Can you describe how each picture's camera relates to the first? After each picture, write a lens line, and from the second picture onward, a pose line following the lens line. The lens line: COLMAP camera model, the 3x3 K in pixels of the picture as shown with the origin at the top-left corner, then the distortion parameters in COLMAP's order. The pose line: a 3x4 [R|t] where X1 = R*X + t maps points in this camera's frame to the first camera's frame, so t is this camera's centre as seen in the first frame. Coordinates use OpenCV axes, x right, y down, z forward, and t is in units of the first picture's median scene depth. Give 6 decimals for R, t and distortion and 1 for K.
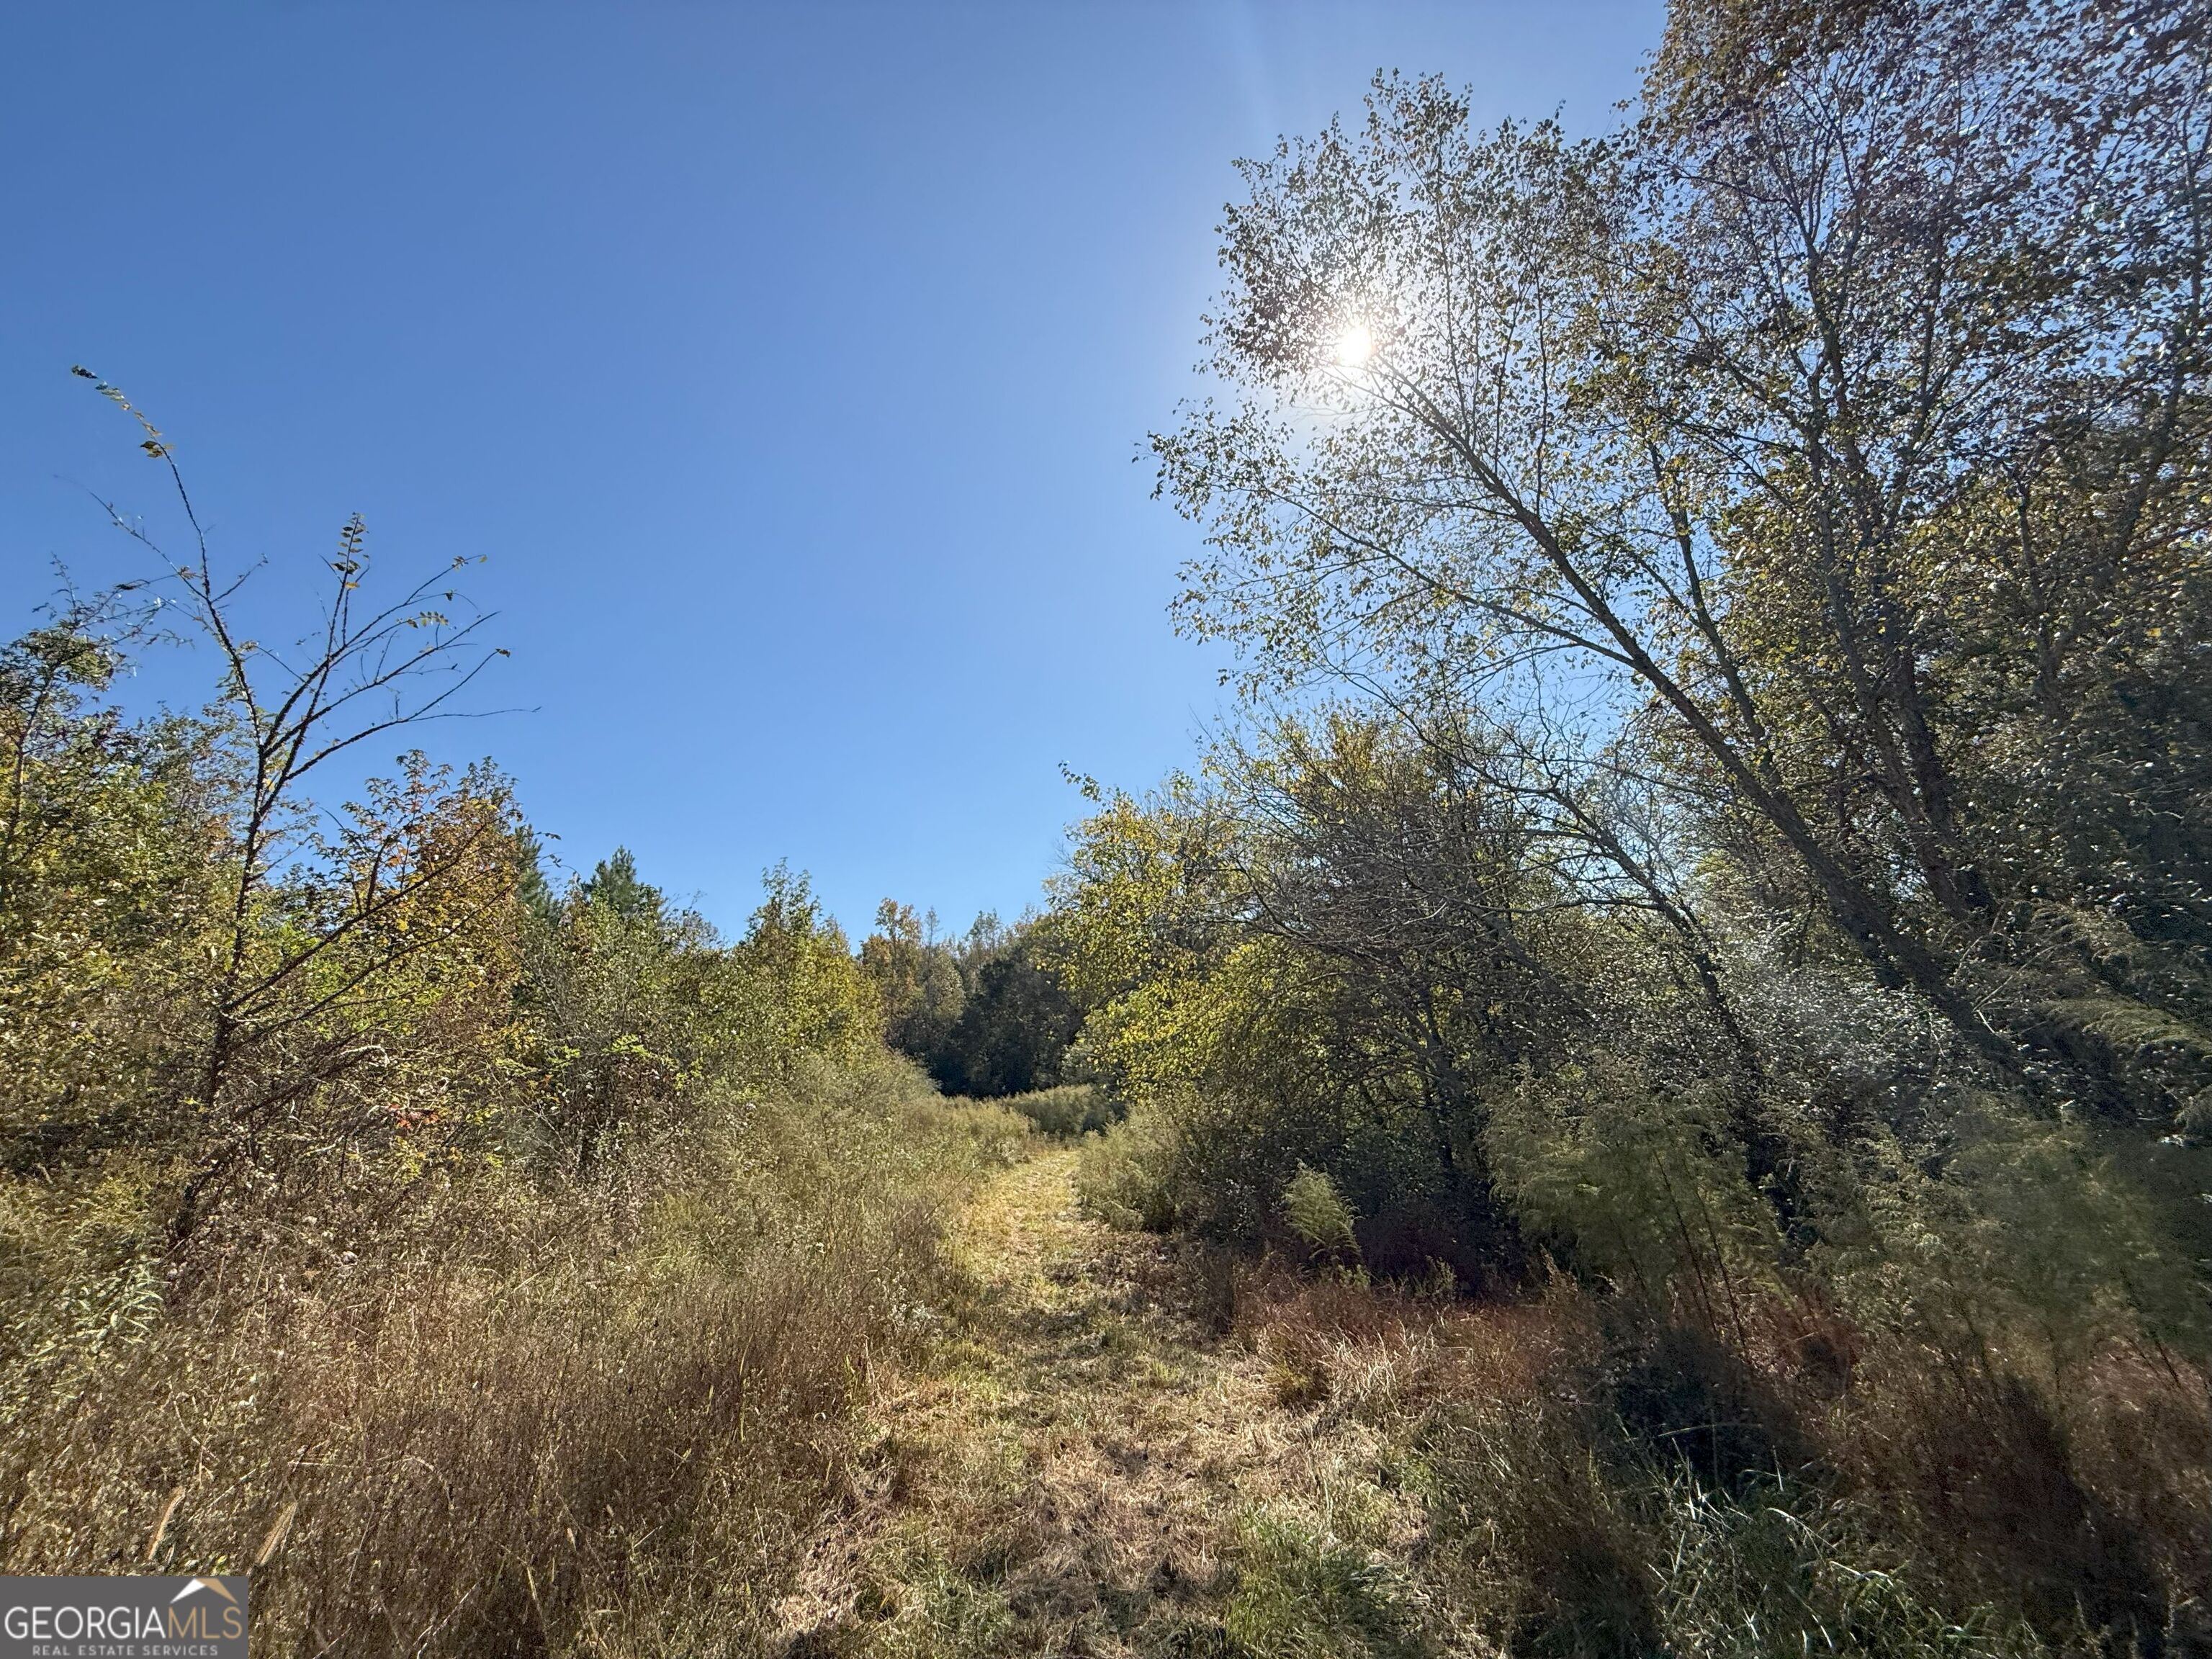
lens RADIAL K [[871.7, 0, 1106.0], [0, 871.7, 829.5], [0, 0, 1]] dist [-0.010687, 0.000256]
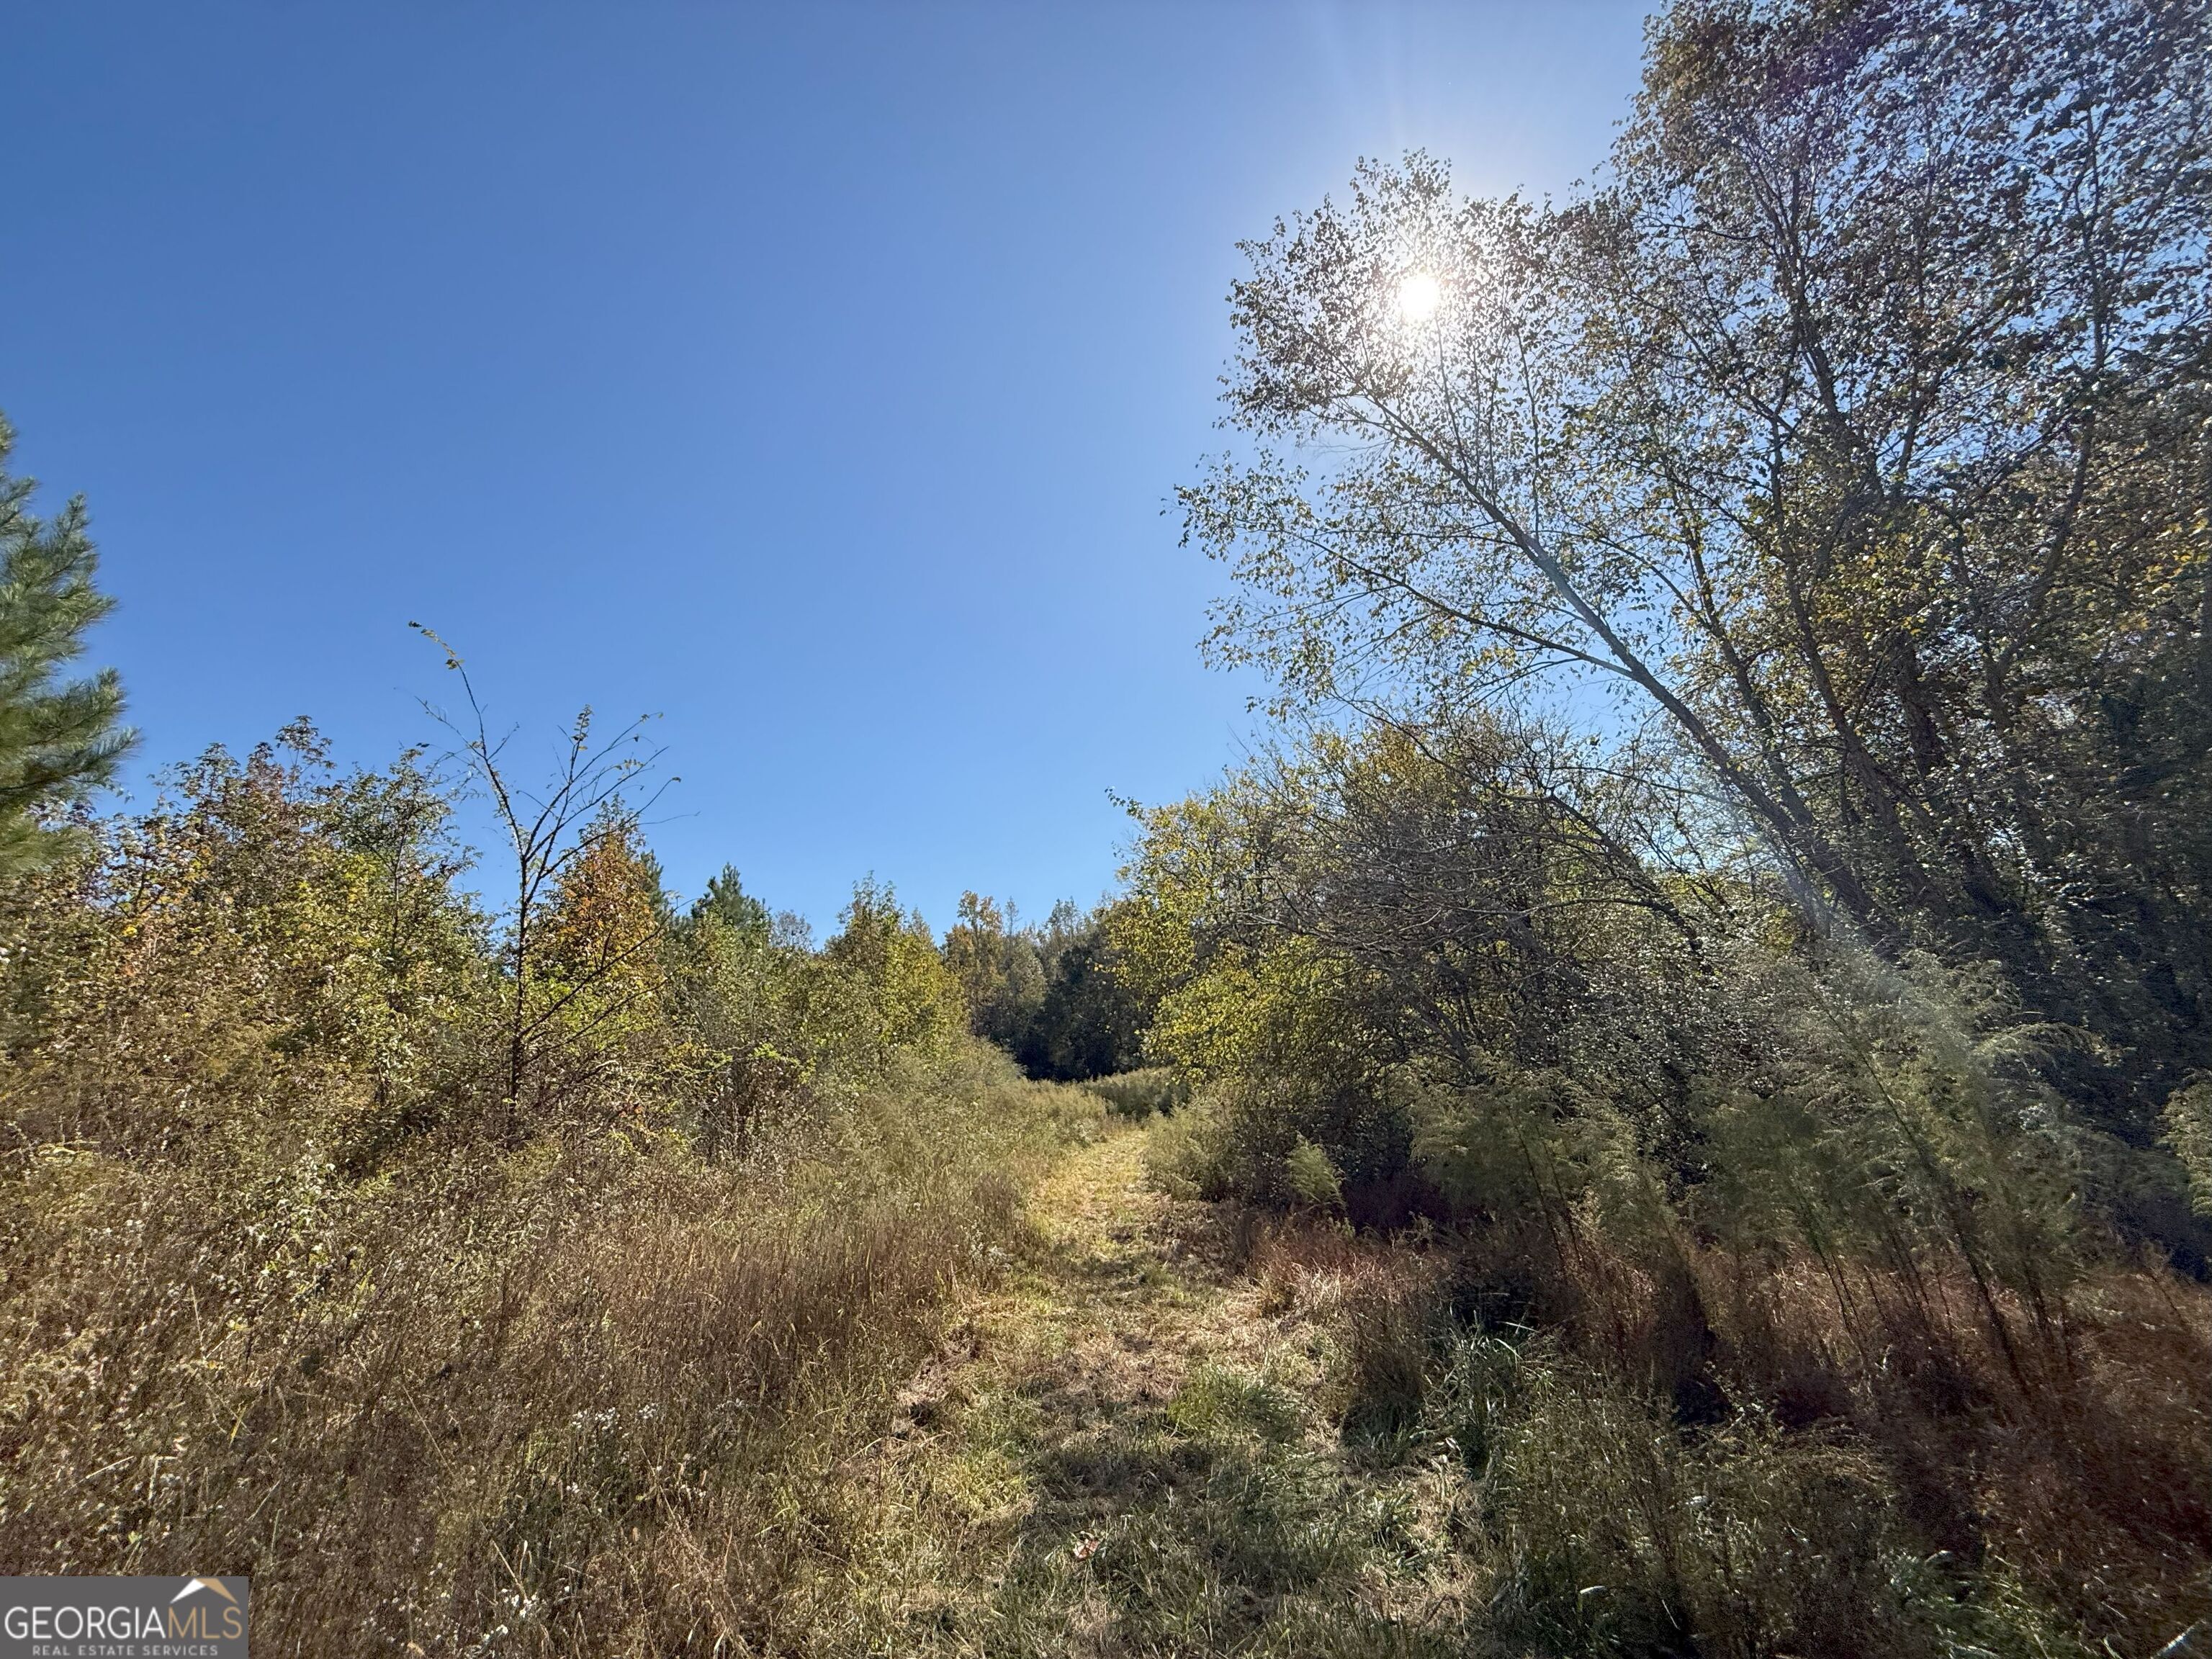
lens RADIAL K [[871.7, 0, 1106.0], [0, 871.7, 829.5], [0, 0, 1]] dist [-0.010687, 0.000256]
pose [[0.995431, -0.039852, -0.086766, 0.040680], [0.041527, 0.998983, 0.017585, -0.041415], [0.085977, -0.021108, 0.996074, -0.121089]]
